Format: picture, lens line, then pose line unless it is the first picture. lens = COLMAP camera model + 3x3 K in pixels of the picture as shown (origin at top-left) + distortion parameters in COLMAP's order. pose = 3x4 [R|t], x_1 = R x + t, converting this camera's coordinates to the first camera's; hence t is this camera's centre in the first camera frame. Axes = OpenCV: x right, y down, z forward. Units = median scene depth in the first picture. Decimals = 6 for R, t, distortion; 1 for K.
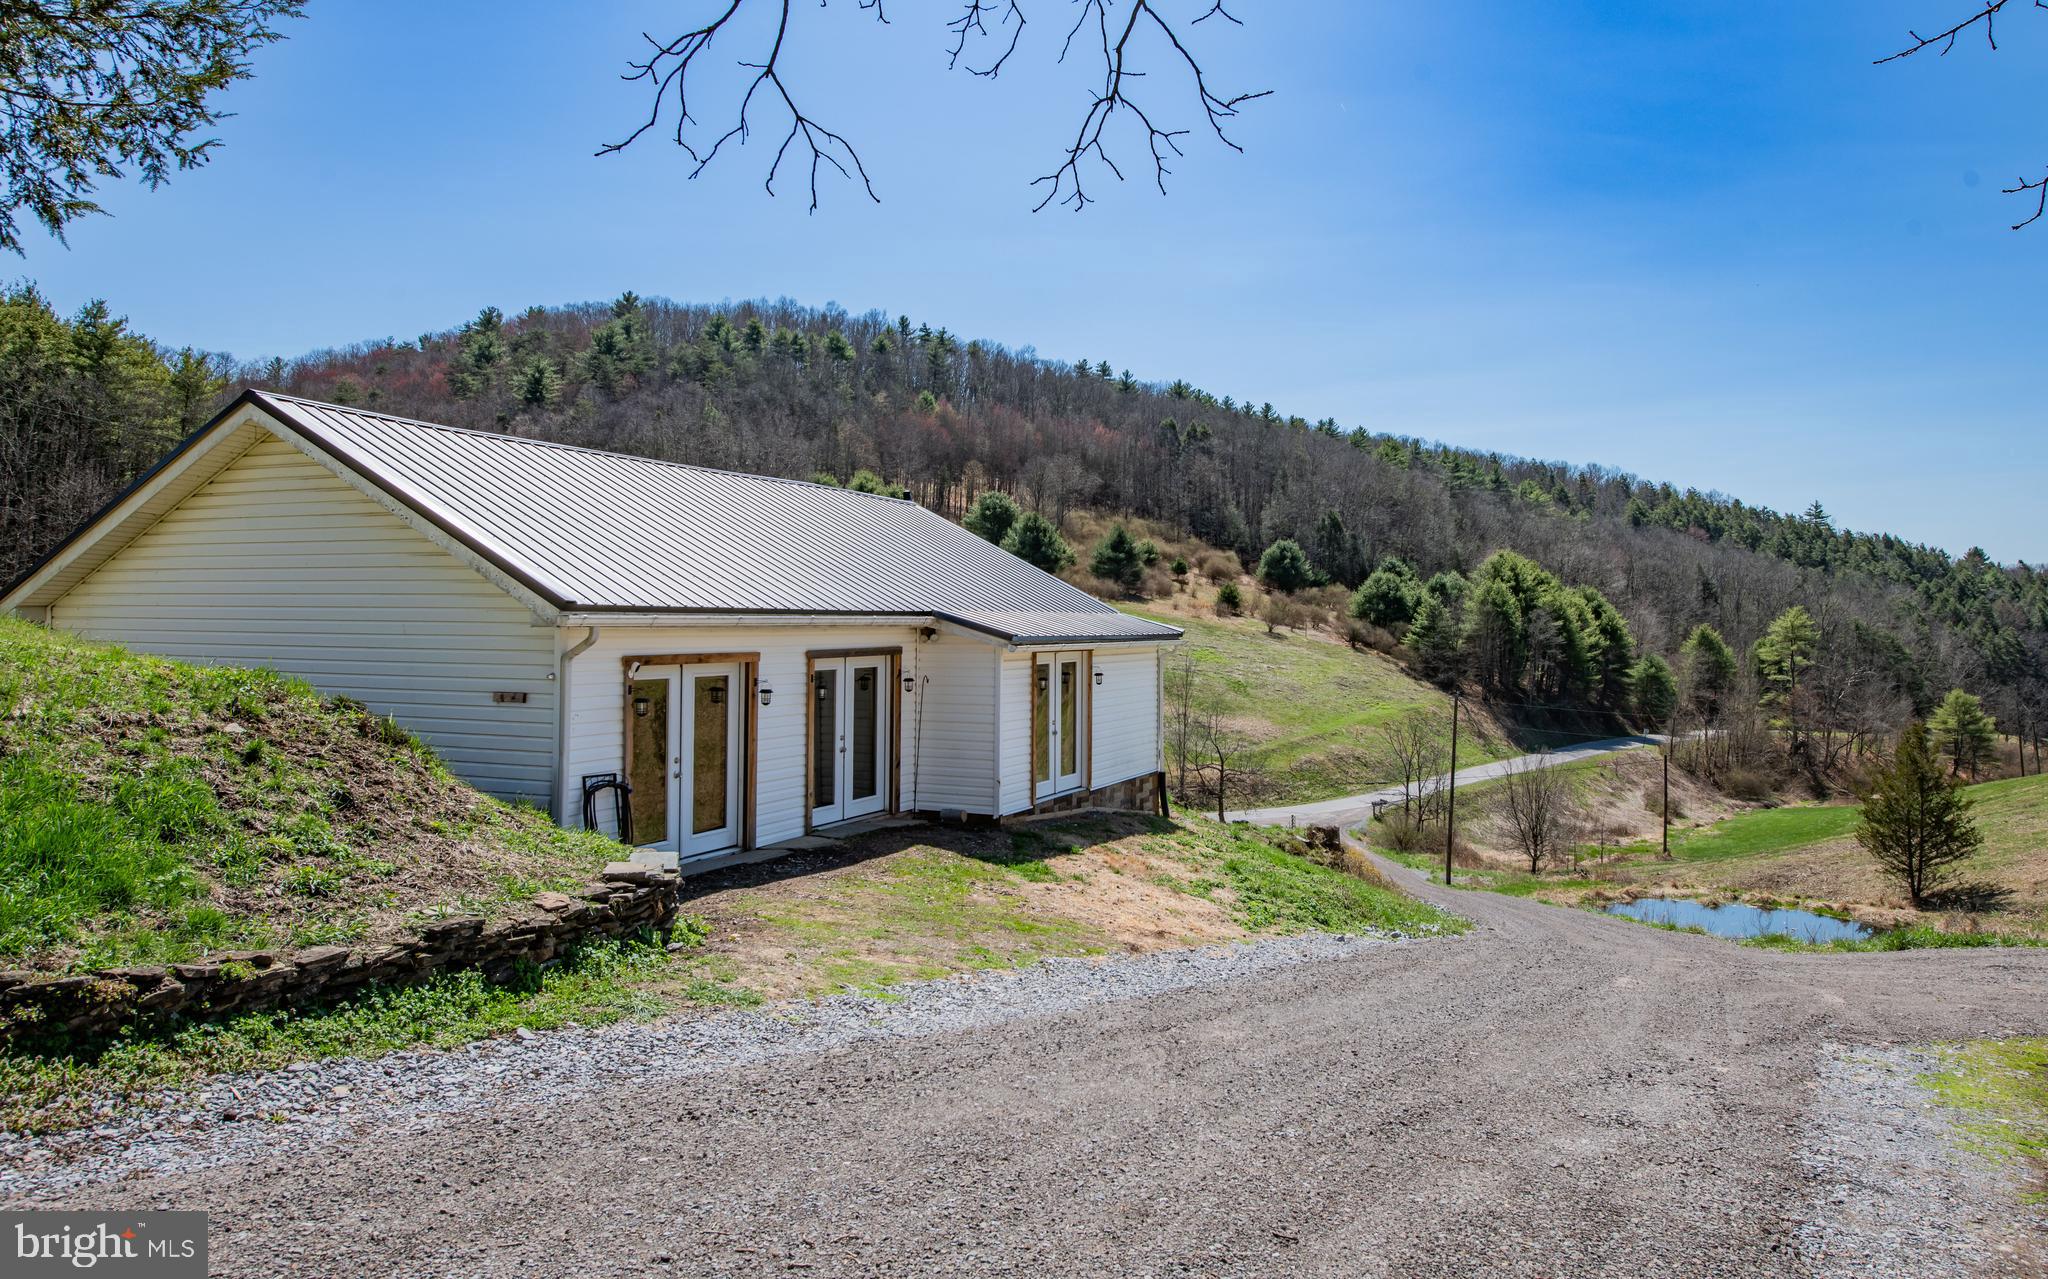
lens RADIAL K [[1324.8, 0, 1068.0], [0, 1324.8, 578.2], [0, 0, 1]] dist [0.002950, -0.000581]
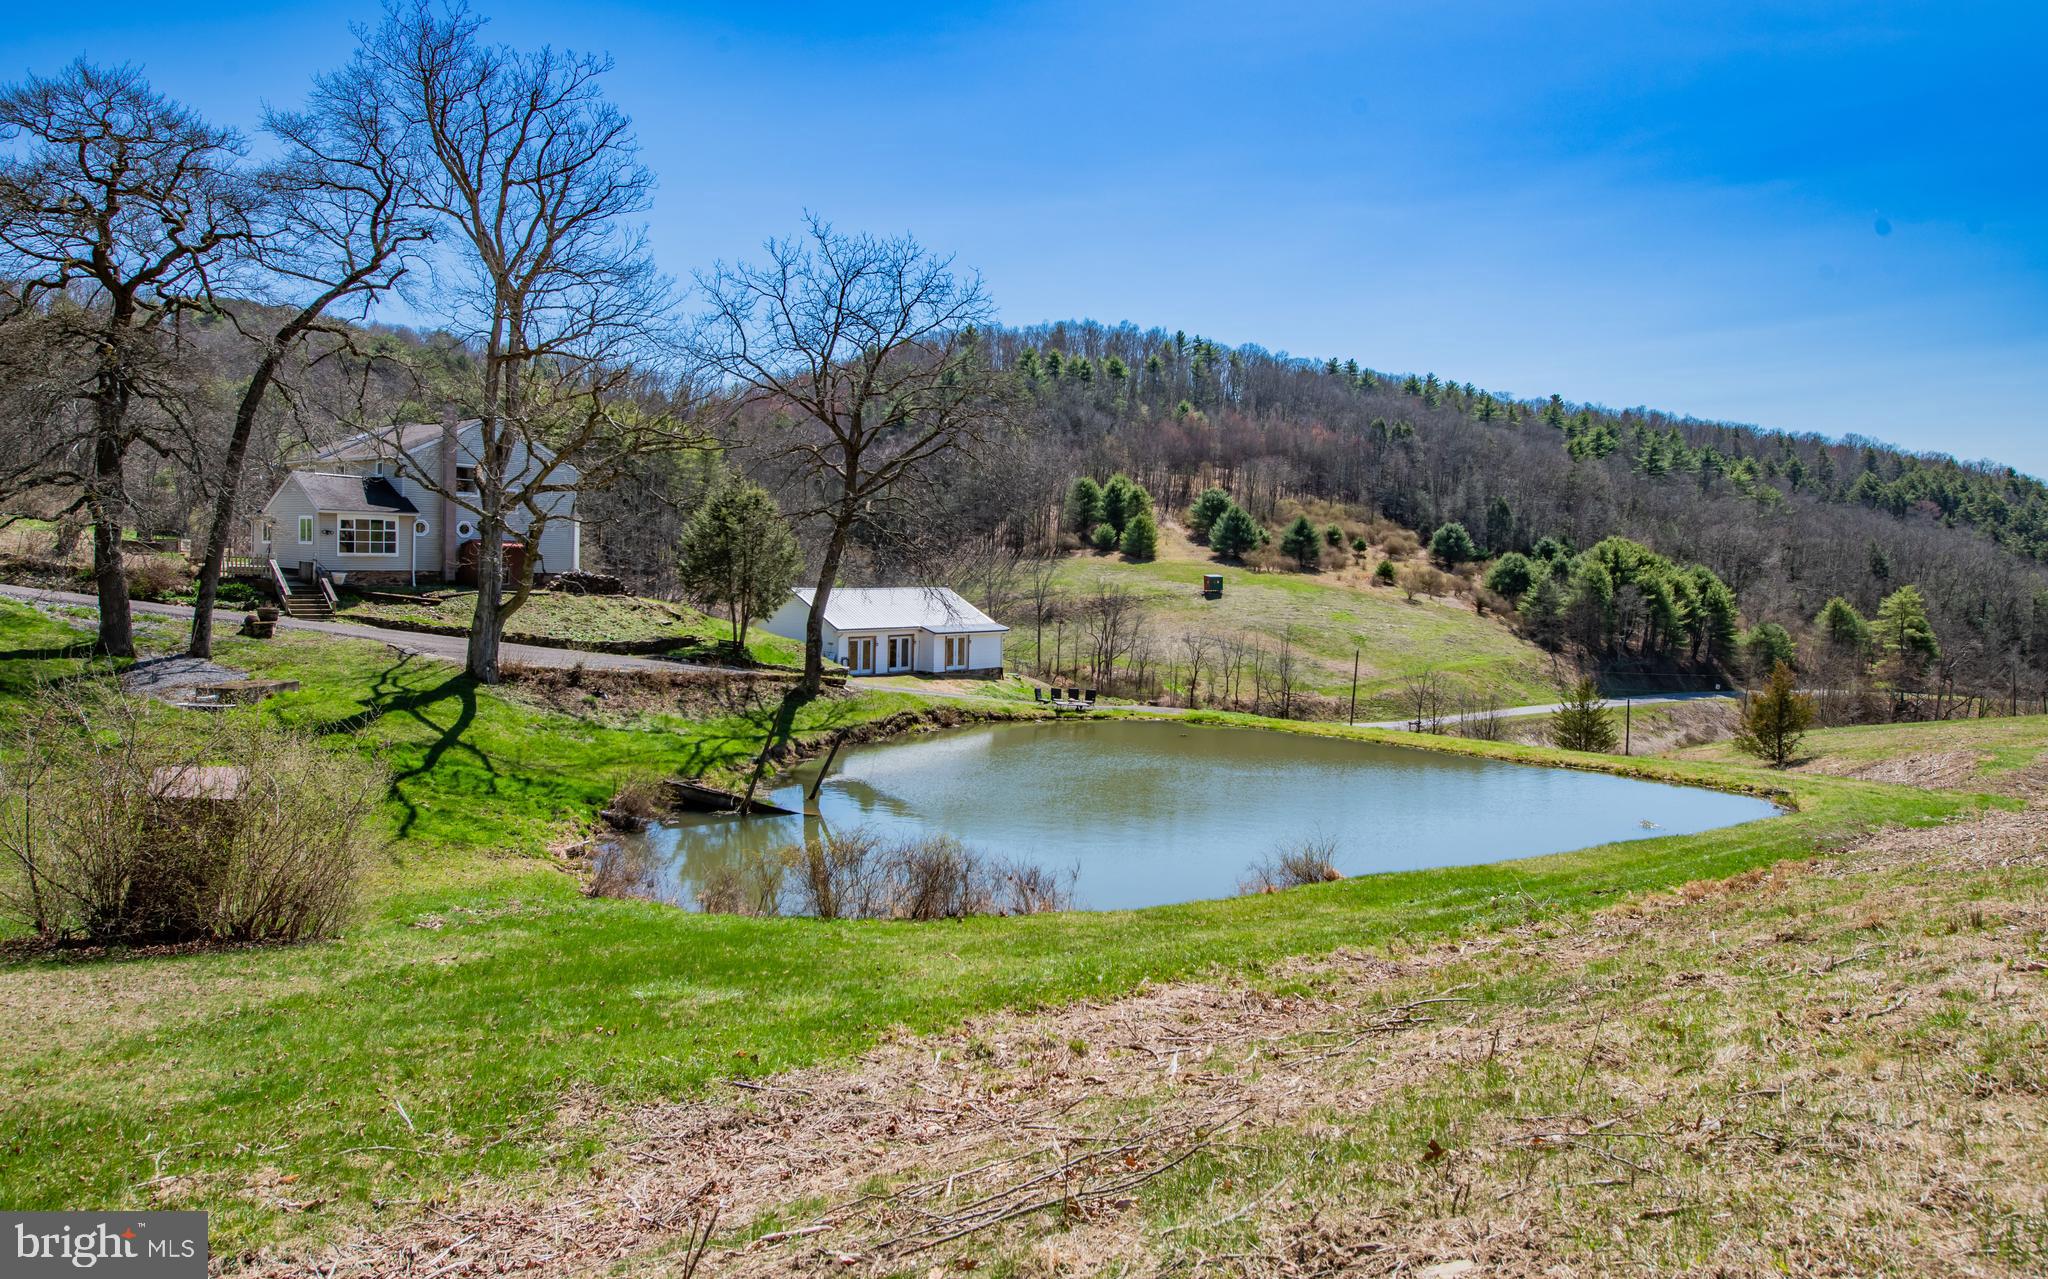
lens RADIAL K [[1196.5, 0, 929.9], [0, 1196.5, 583.1], [0, 0, 1]] dist [-0.000290, 0.000940]
pose [[0.931802, 0.014823, -0.362664, 0.136063], [0.002167, 0.998921, 0.046397, -0.030527], [0.362961, -0.044019, 0.930764, -0.271712]]
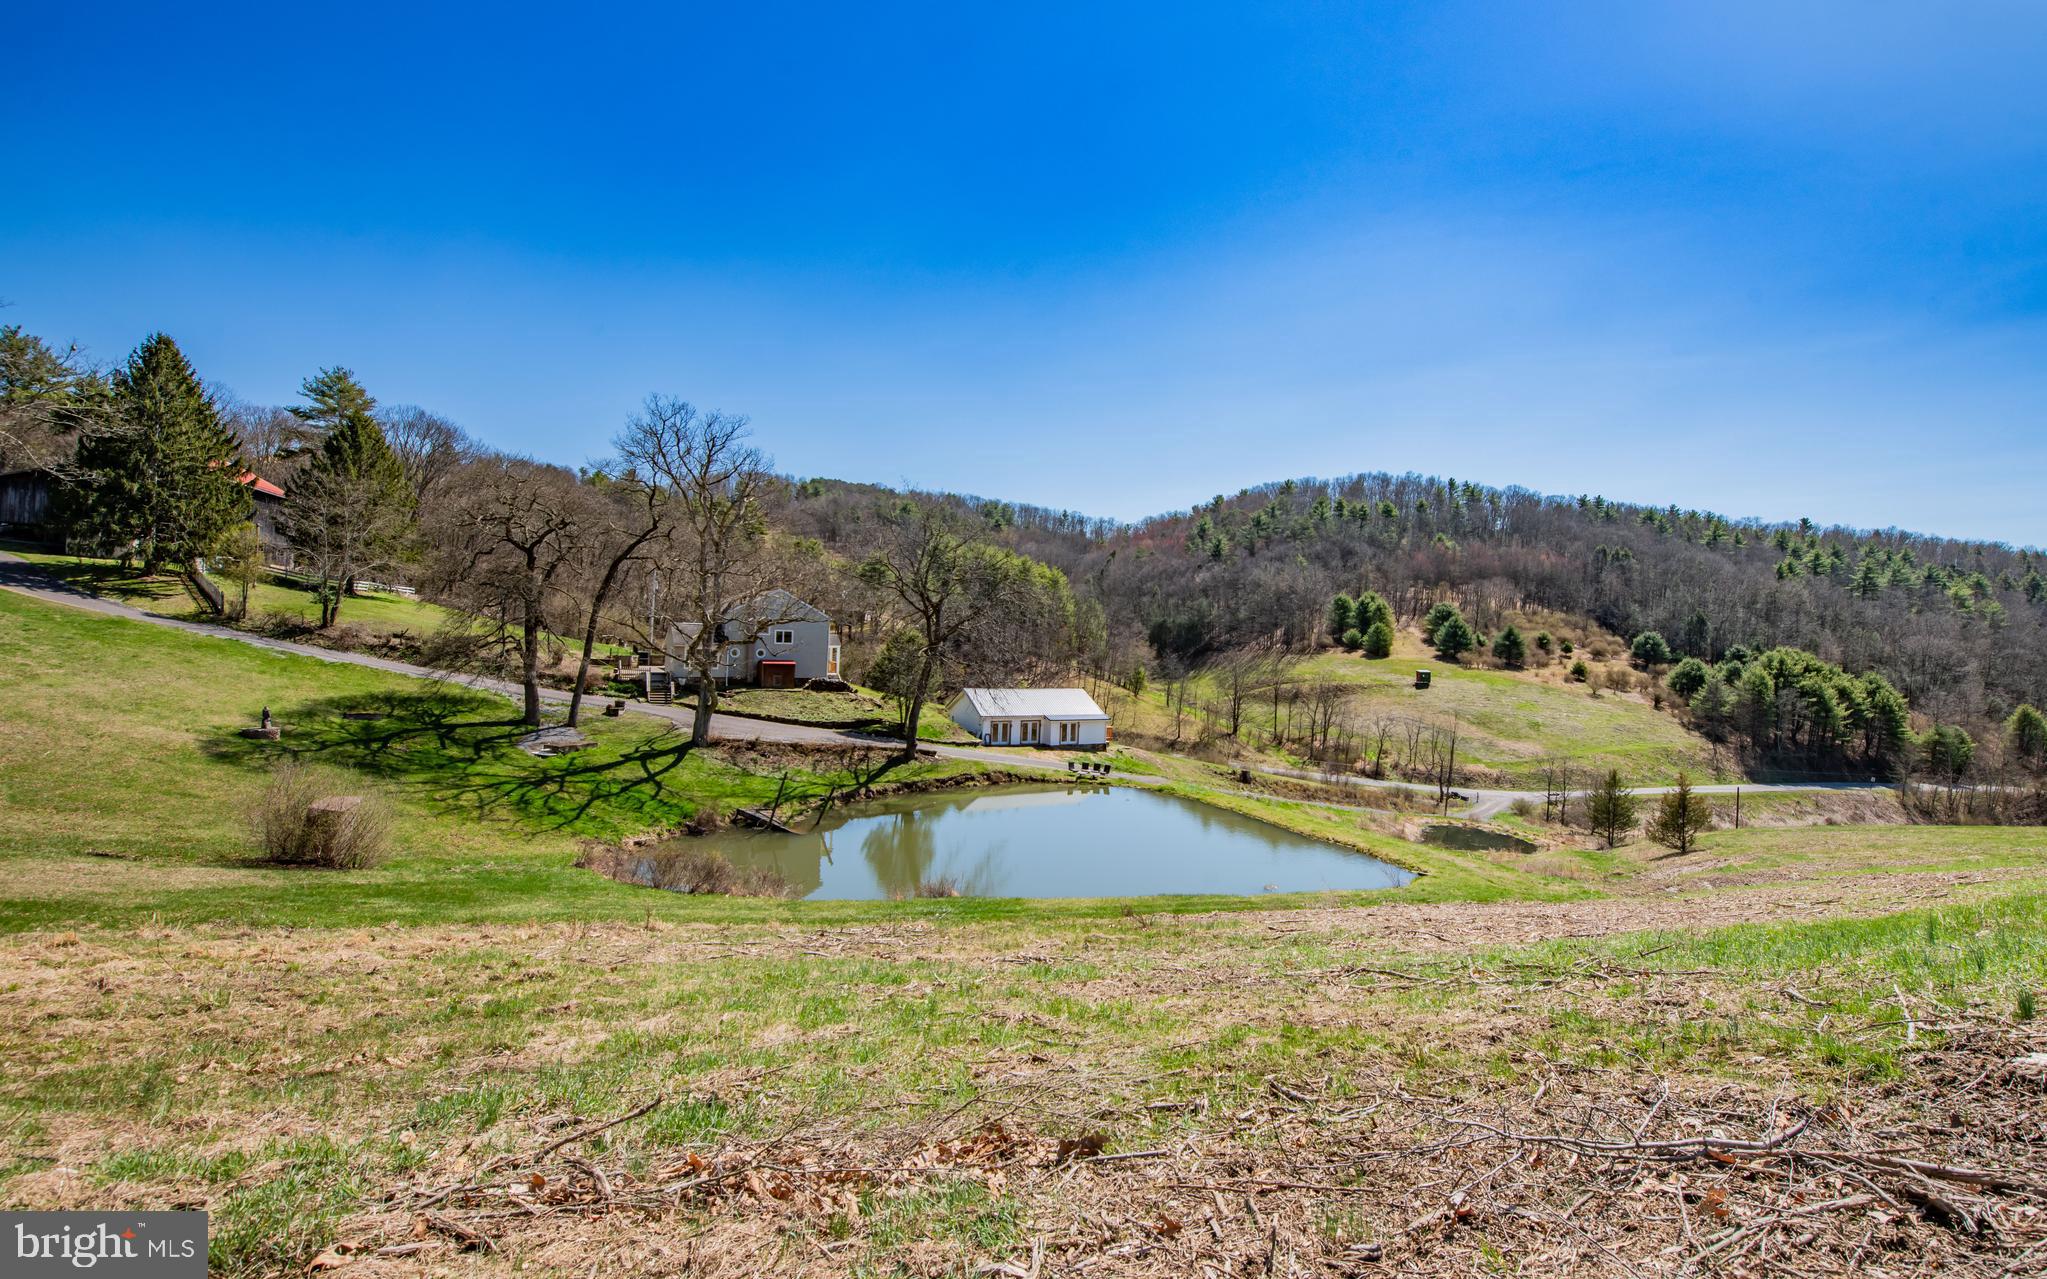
lens RADIAL K [[840.0, 0, 1023.5], [0, 840.0, 639.5], [0, 0, 1]] dist [-0.017915, -0.000446]
pose [[0.770537, 0.019166, -0.637107, 0.258271], [-0.004454, 0.999685, 0.024688, -0.047880], [0.637379, -0.016185, 0.770380, -0.245986]]
